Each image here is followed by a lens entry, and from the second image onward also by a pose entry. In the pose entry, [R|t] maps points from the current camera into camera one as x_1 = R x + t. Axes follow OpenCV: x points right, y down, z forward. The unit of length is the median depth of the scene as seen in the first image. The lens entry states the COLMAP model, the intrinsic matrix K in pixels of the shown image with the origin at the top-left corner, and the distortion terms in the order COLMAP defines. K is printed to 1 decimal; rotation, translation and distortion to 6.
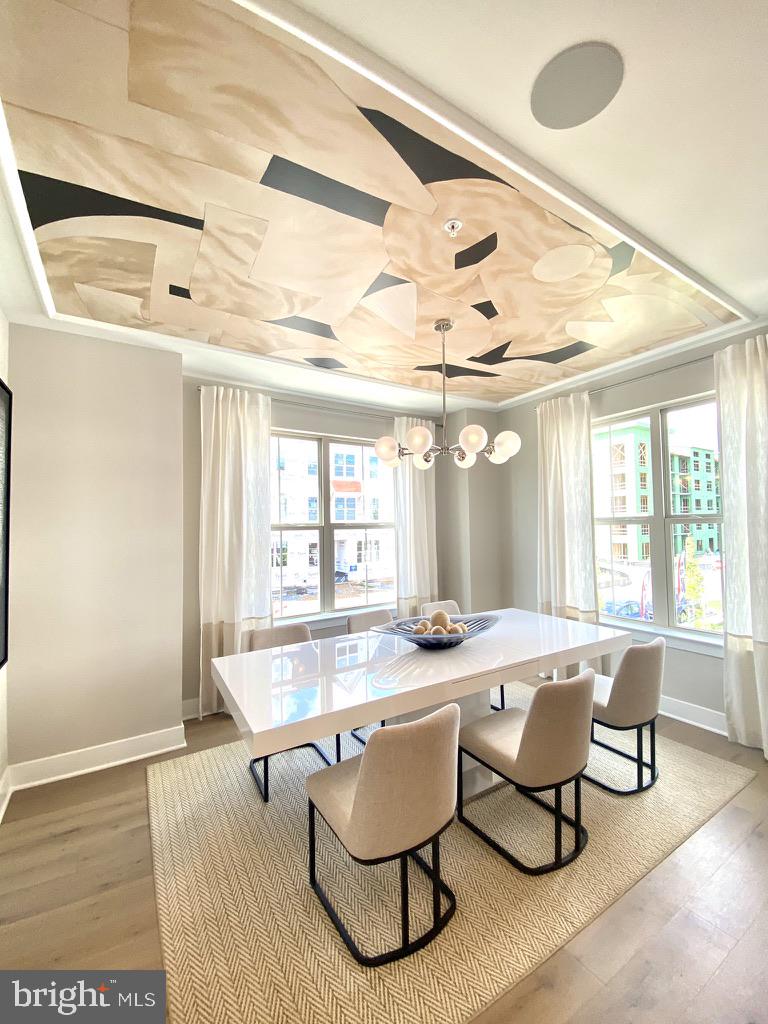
lens RADIAL K [[409.5, 0, 384.0], [0, 409.5, 512.0], [0, 0, 1]] dist [0.000572, 0.000040]
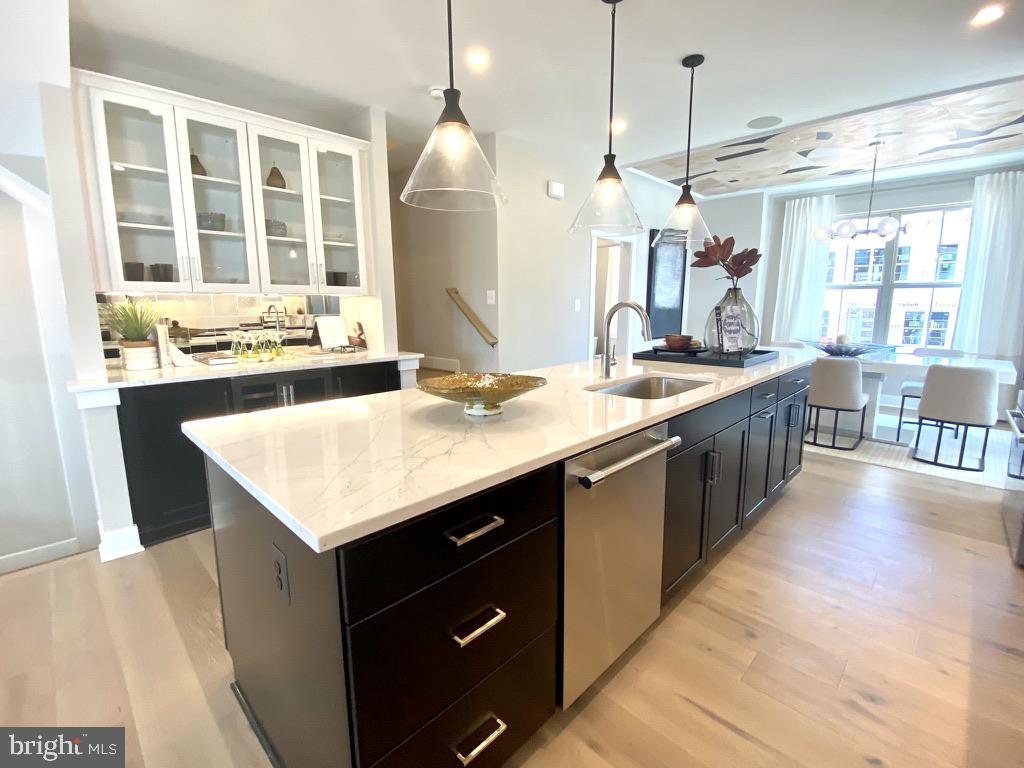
lens RADIAL K [[455.6, 0, 512.0], [0, 455.6, 384.0], [0, 0, 1]] dist [0.020396, -0.021415]
pose [[0.232551, 0.182226, -0.955361, 0.979520], [0.038314, 0.979812, 0.196216, 0.010704], [0.971829, -0.082234, 0.220875, -0.448064]]
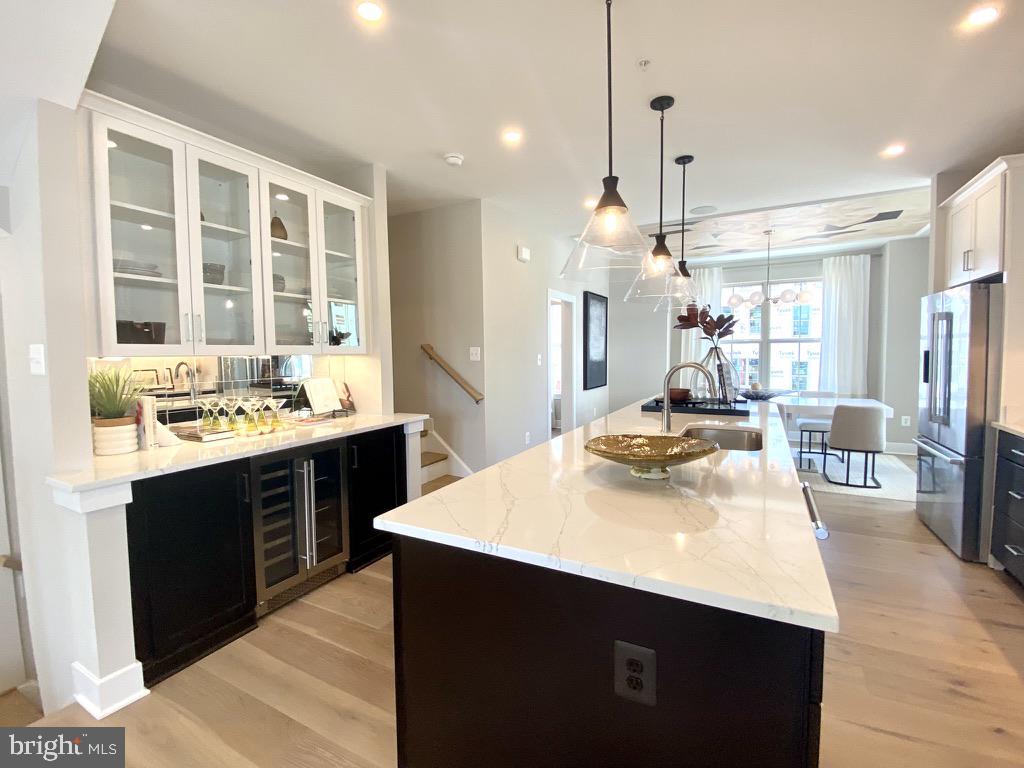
lens RADIAL K [[455.6, 0, 512.0], [0, 455.6, 384.0], [0, 0, 1]] dist [0.020396, -0.021415]
pose [[0.499080, 0.070781, -0.863661, 0.882702], [0.037066, 0.994003, 0.102882, -0.016734], [0.865763, -0.083359, 0.493463, -0.690242]]
